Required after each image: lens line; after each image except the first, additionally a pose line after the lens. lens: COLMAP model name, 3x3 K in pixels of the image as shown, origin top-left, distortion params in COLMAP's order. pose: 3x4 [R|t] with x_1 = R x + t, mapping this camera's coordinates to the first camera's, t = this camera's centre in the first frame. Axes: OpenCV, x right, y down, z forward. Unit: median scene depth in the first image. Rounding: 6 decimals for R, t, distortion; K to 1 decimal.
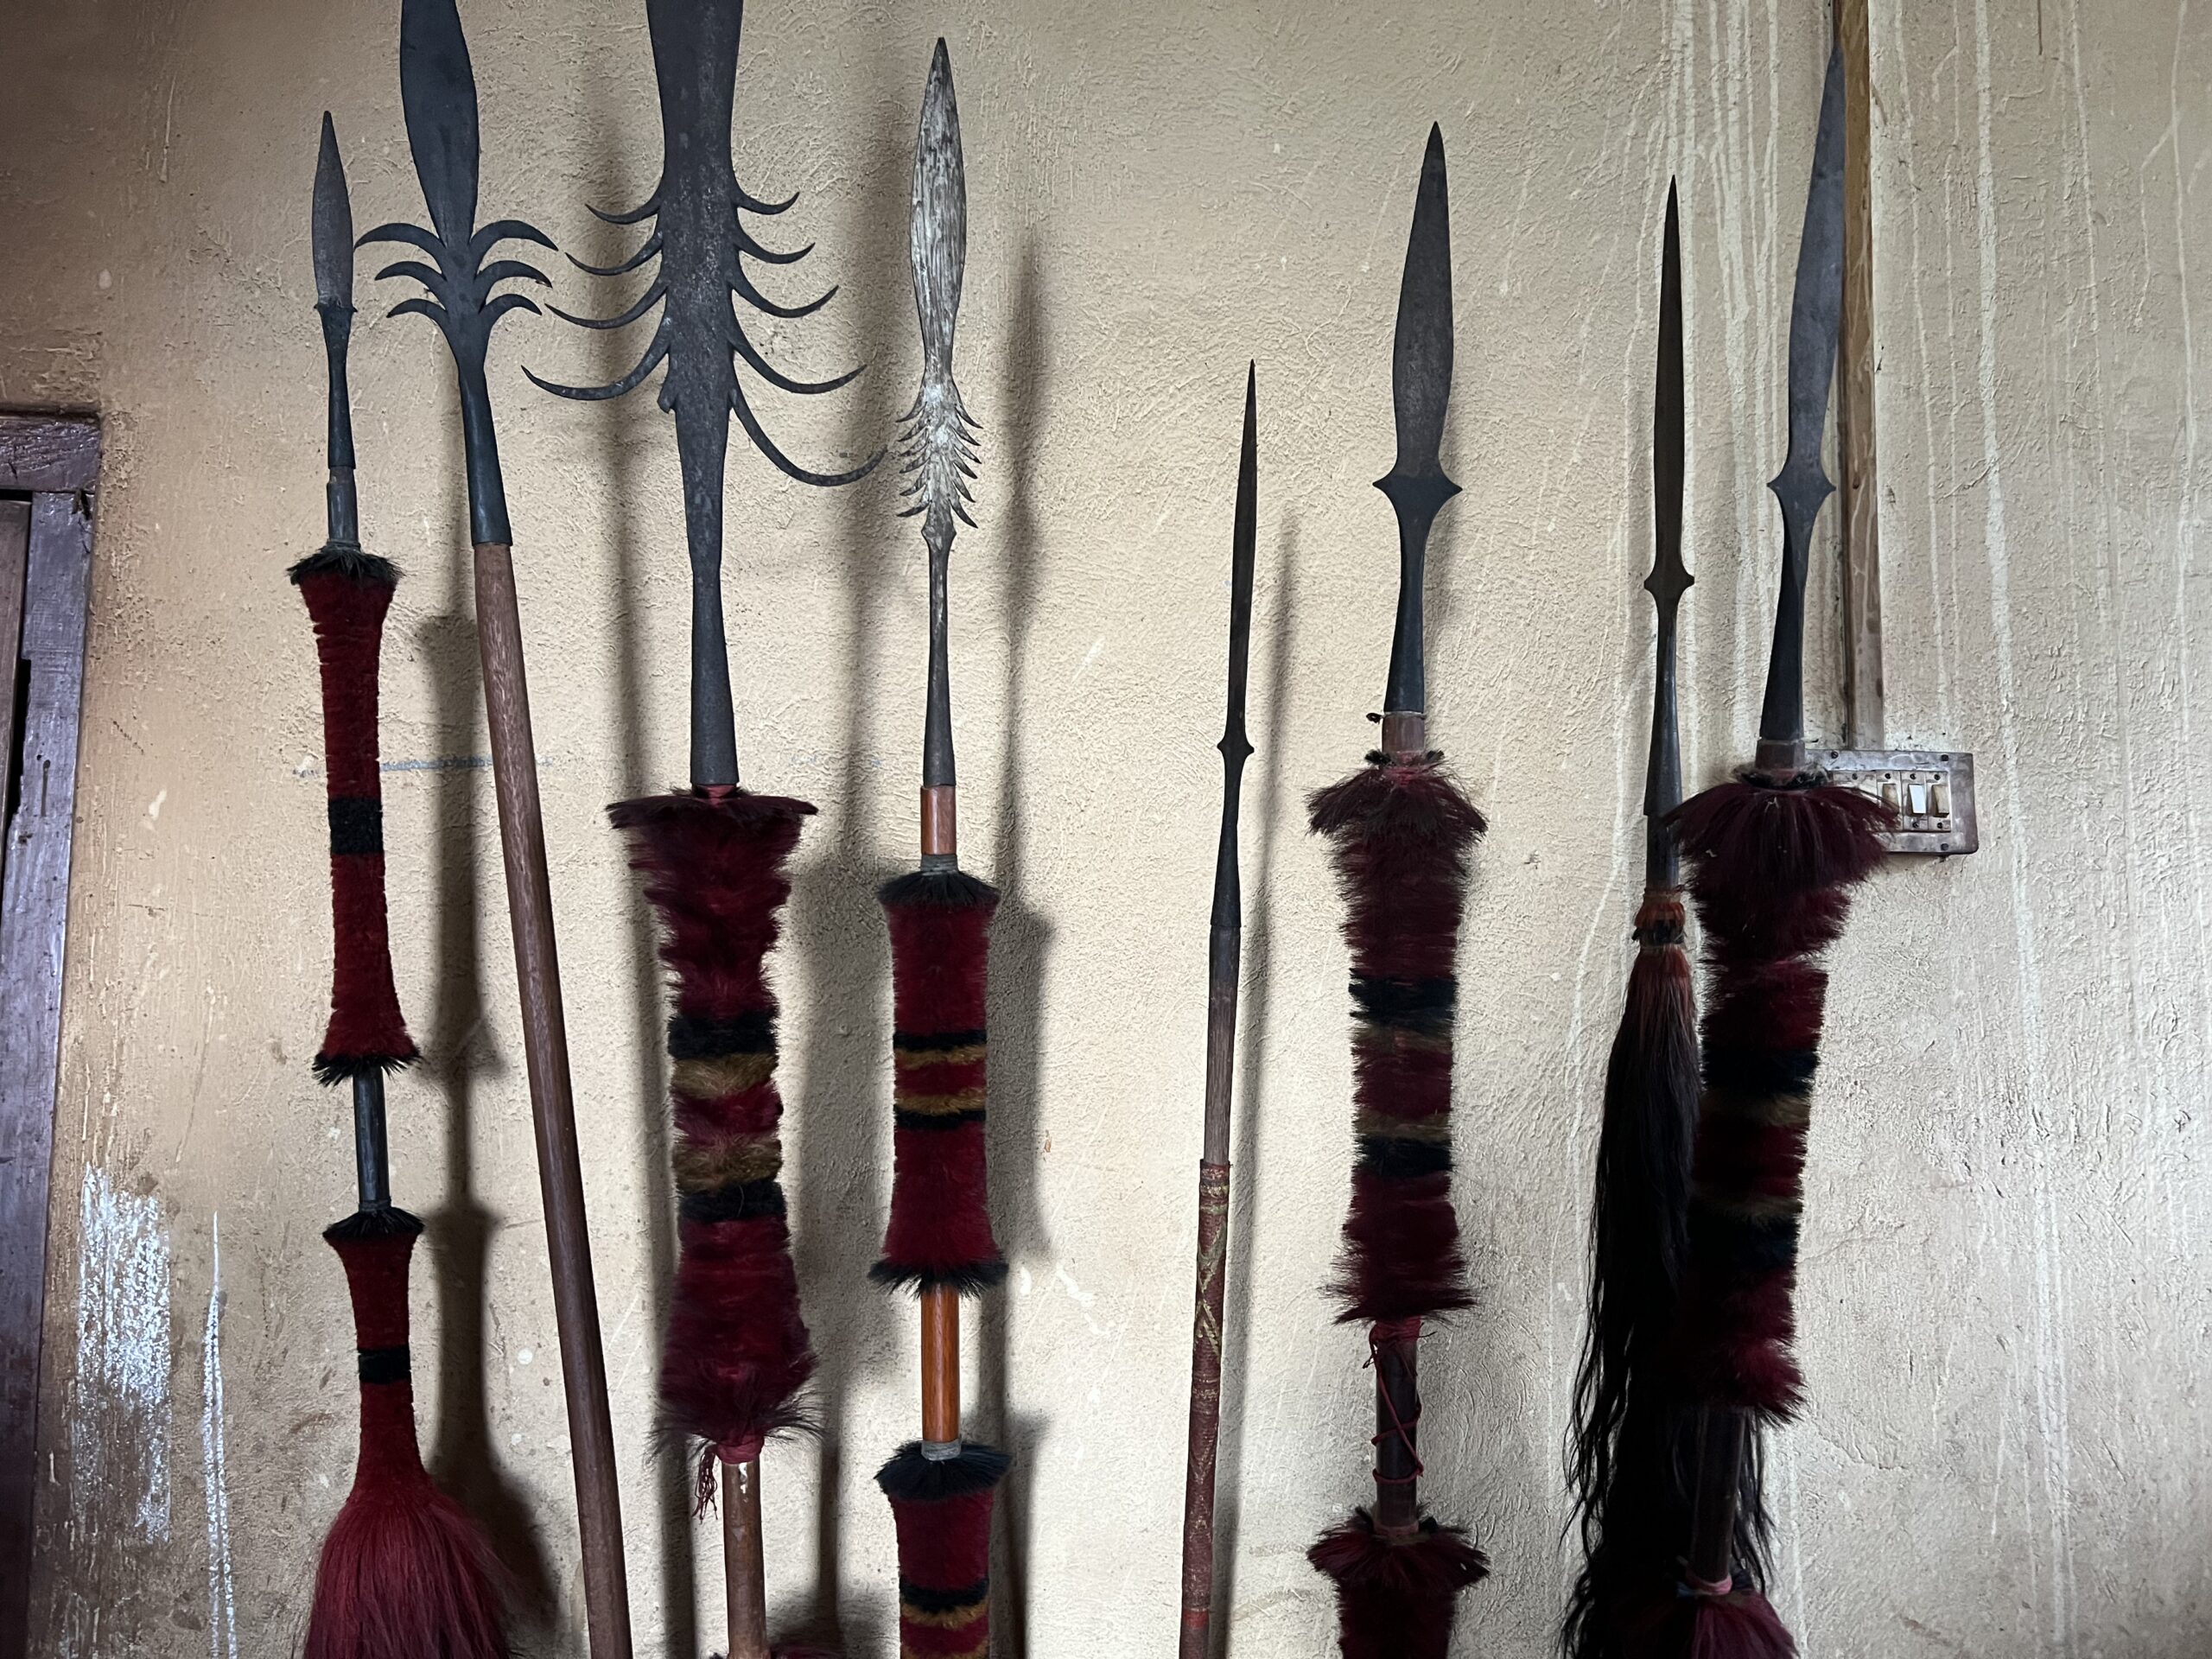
lens RADIAL K [[1707.8, 0, 1145.3], [0, 1707.8, 829.9], [0, 0, 1]] dist [0.057173, -0.075311]
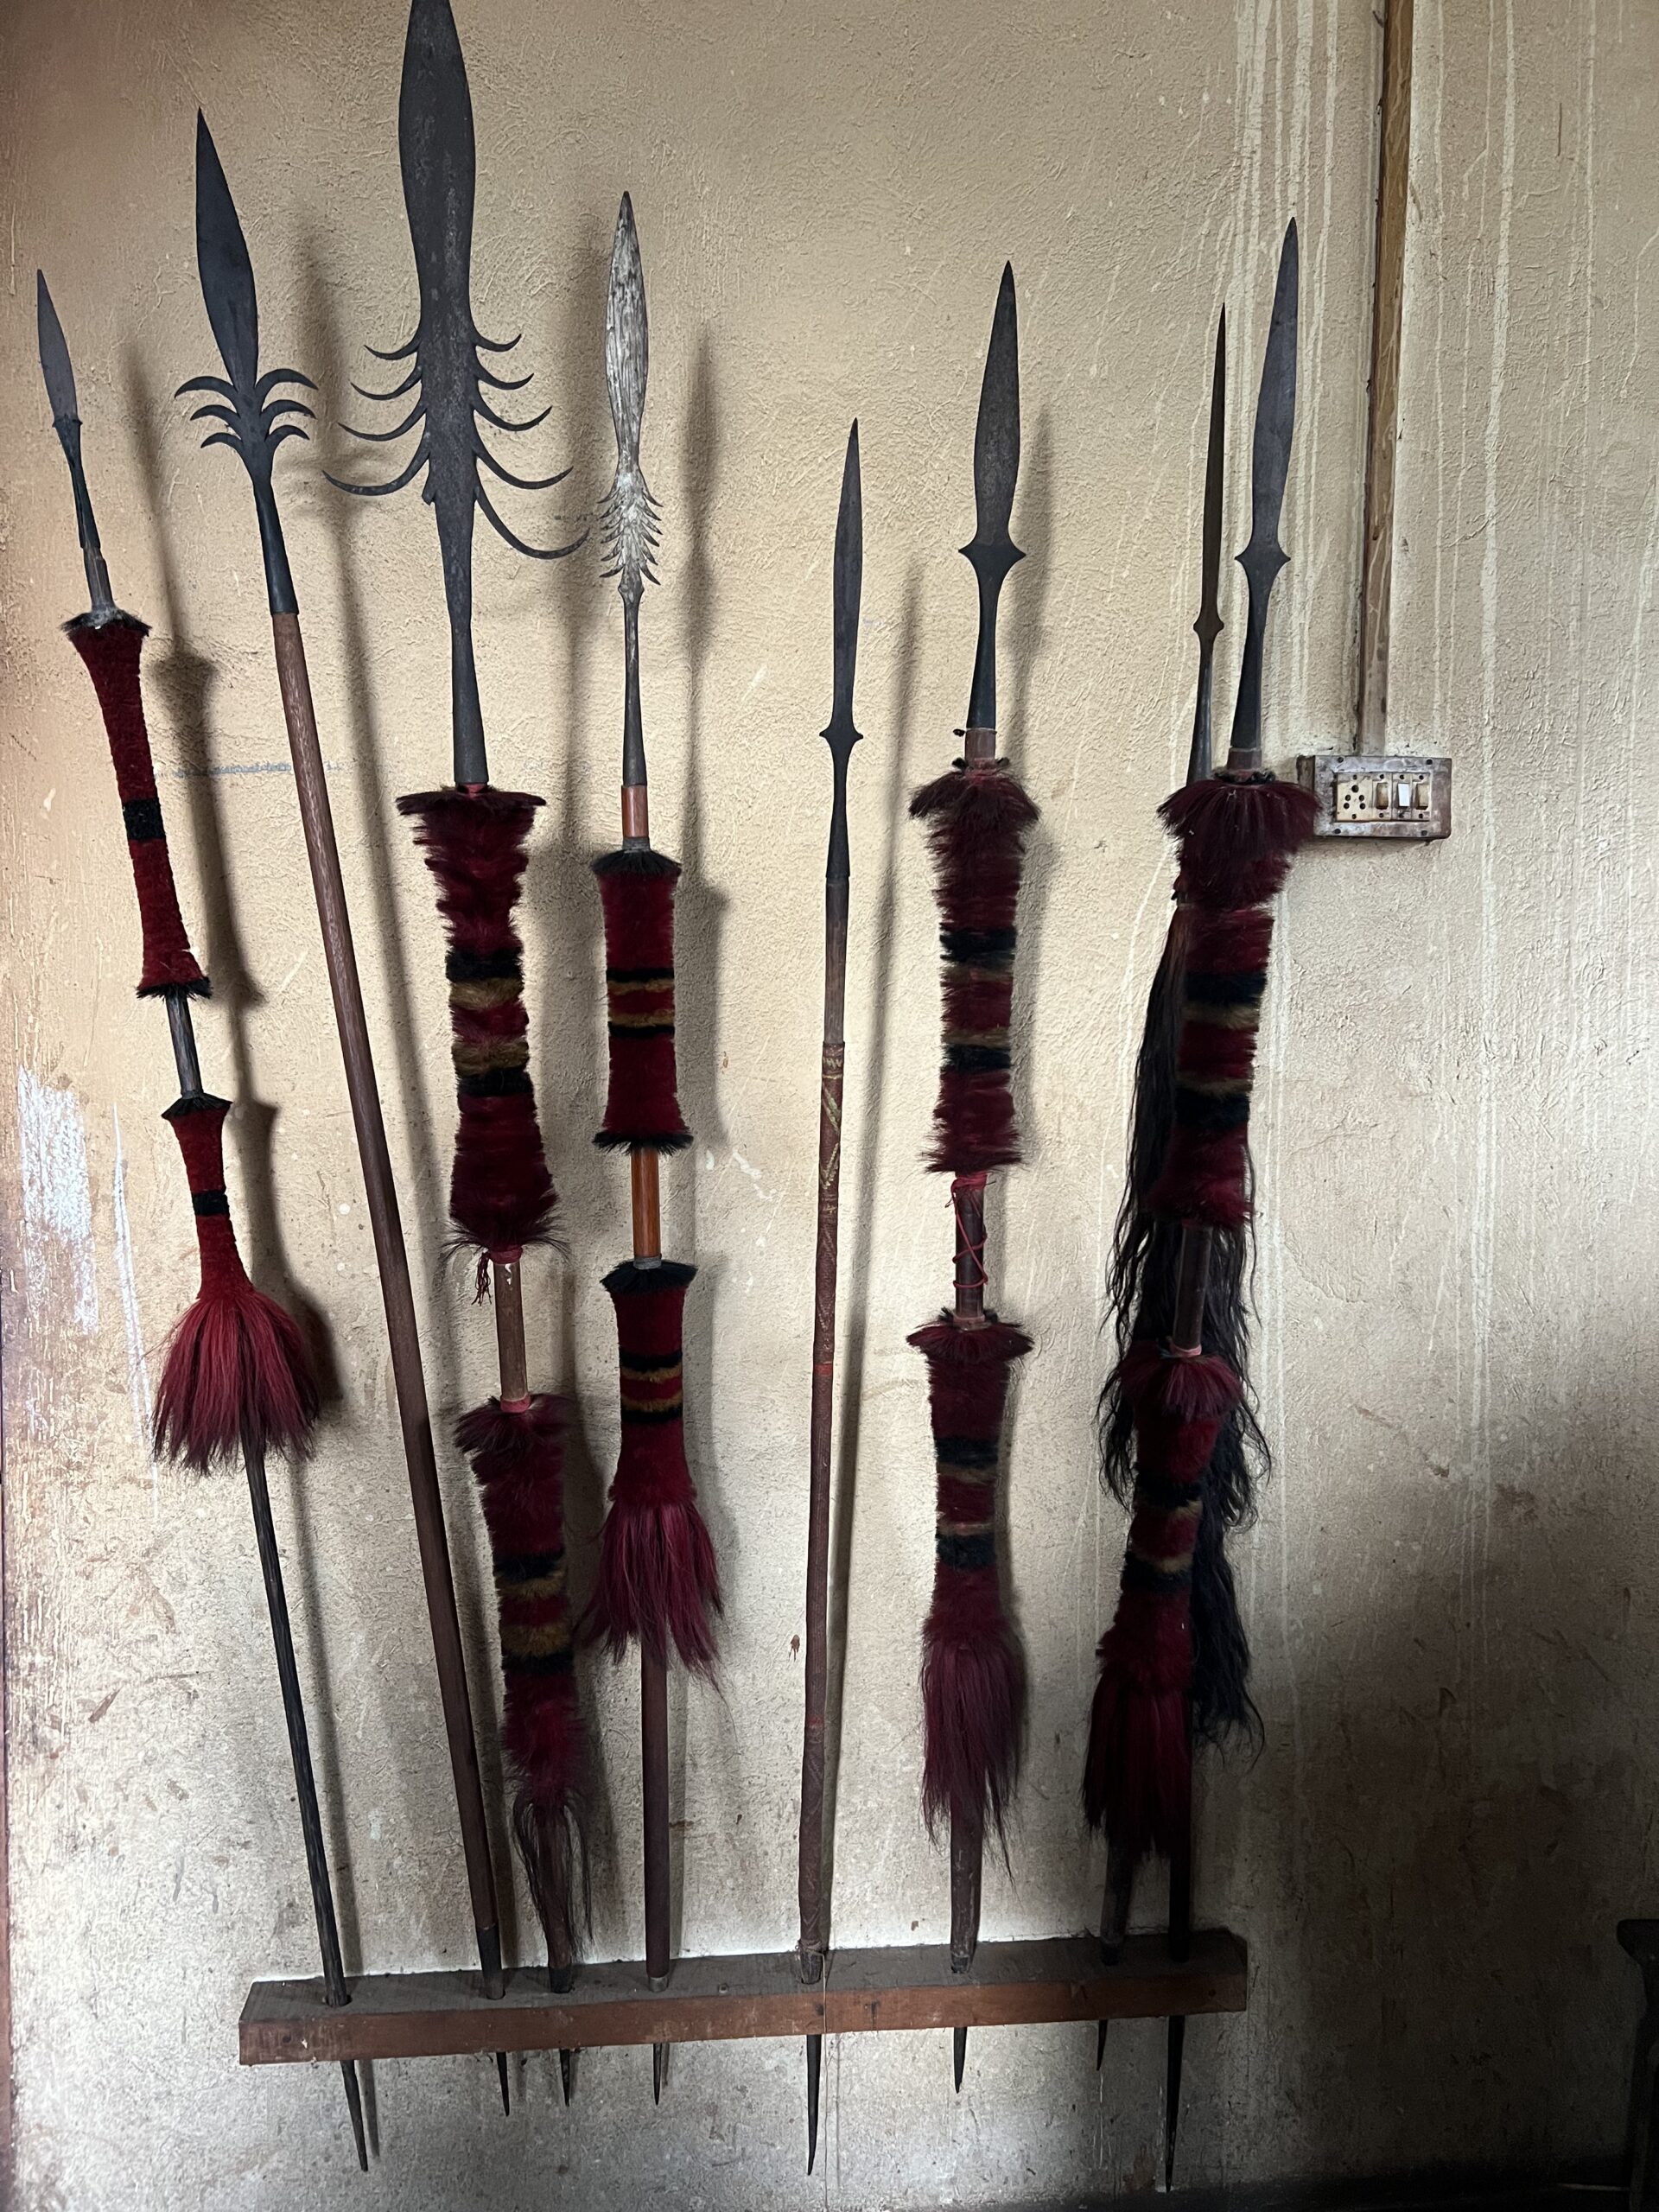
lens RADIAL K [[1707.8, 0, 829.5], [0, 1707.8, 1106.0], [0, 0, 1]] dist [0.057173, -0.075311]
pose [[0.999734, 0.002836, -0.022879, 0.056942], [0.000670, 0.988415, 0.151773, 0.017348], [0.023044, -0.151748, 0.988151, -0.327998]]
